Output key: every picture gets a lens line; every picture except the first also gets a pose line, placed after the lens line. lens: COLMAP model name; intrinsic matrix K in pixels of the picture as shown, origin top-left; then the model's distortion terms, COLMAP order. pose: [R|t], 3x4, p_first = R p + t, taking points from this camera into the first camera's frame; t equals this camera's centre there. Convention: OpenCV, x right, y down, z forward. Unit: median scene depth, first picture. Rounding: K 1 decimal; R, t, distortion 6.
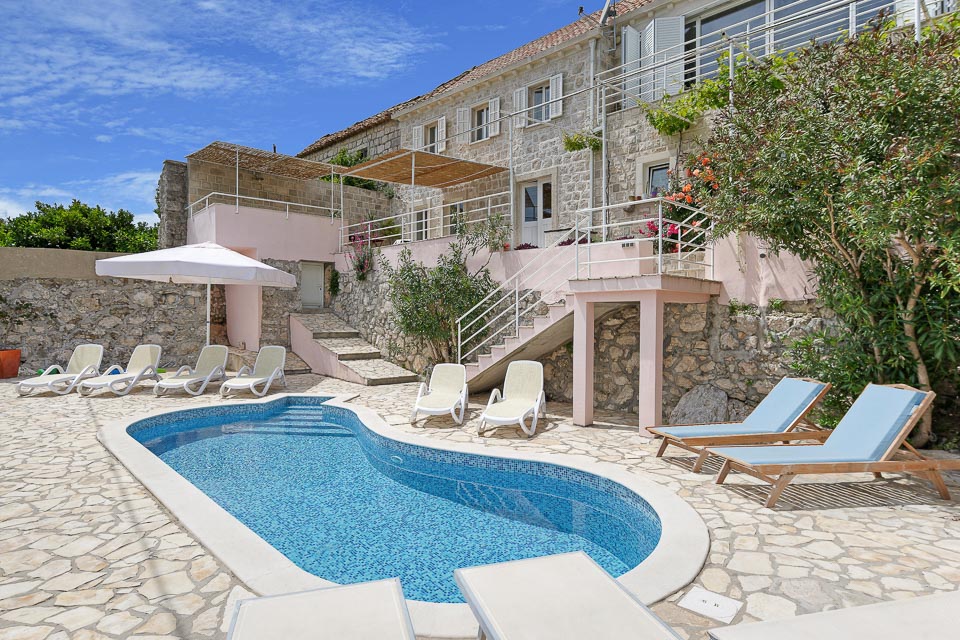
lens RADIAL K [[537.5, 0, 480.3], [0, 537.5, 318.0], [0, 0, 1]] dist [0.018638, 0.000872]
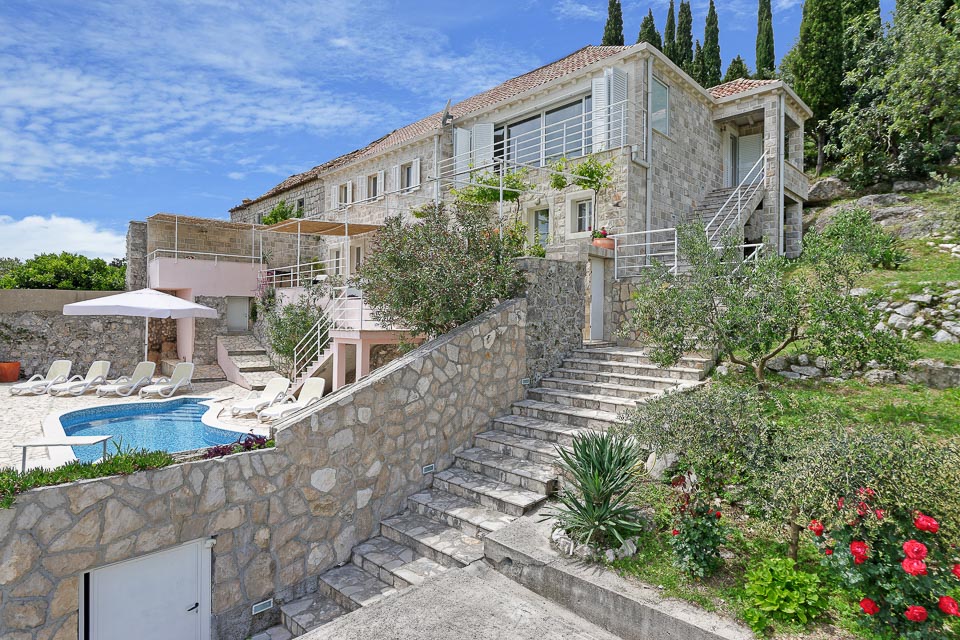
lens RADIAL K [[537.5, 0, 480.7], [0, 537.5, 317.5], [0, 0, 1]] dist [0.018638, 0.000872]
pose [[0.999088, 0.007759, -0.041996, 0.388538], [-0.008026, 0.999949, -0.006205, -0.055455], [0.041945, 0.006536, 0.999099, -0.345356]]
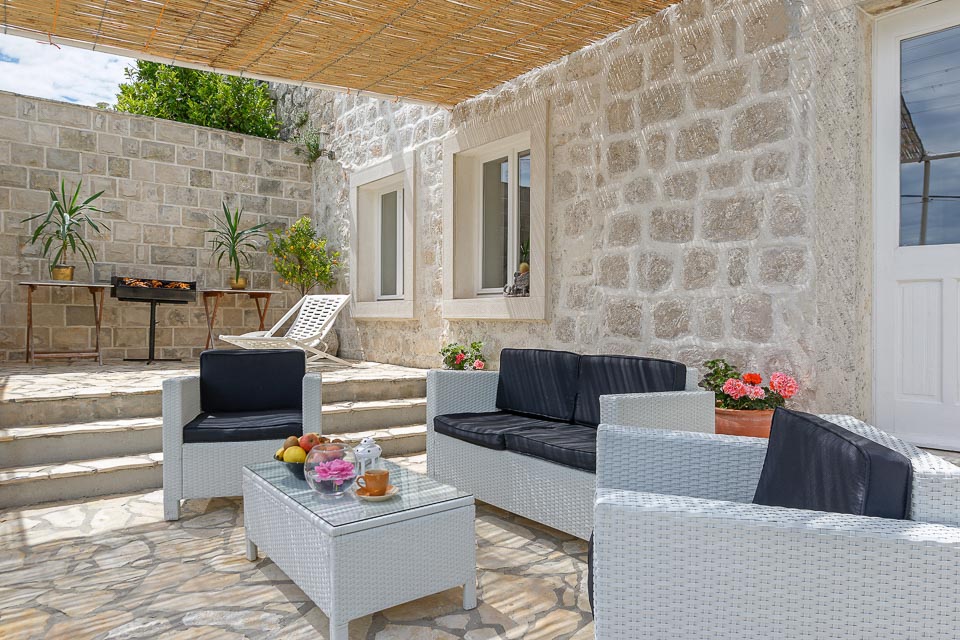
lens RADIAL K [[632.0, 0, 479.2], [0, 632.0, 319.3], [0, 0, 1]] dist [0.001467, 0.000154]
pose [[0.991885, 0.003581, -0.127087, -0.024626], [-0.004228, 0.999979, -0.004821, -0.180404], [0.127068, 0.005319, 0.991880, 0.922482]]
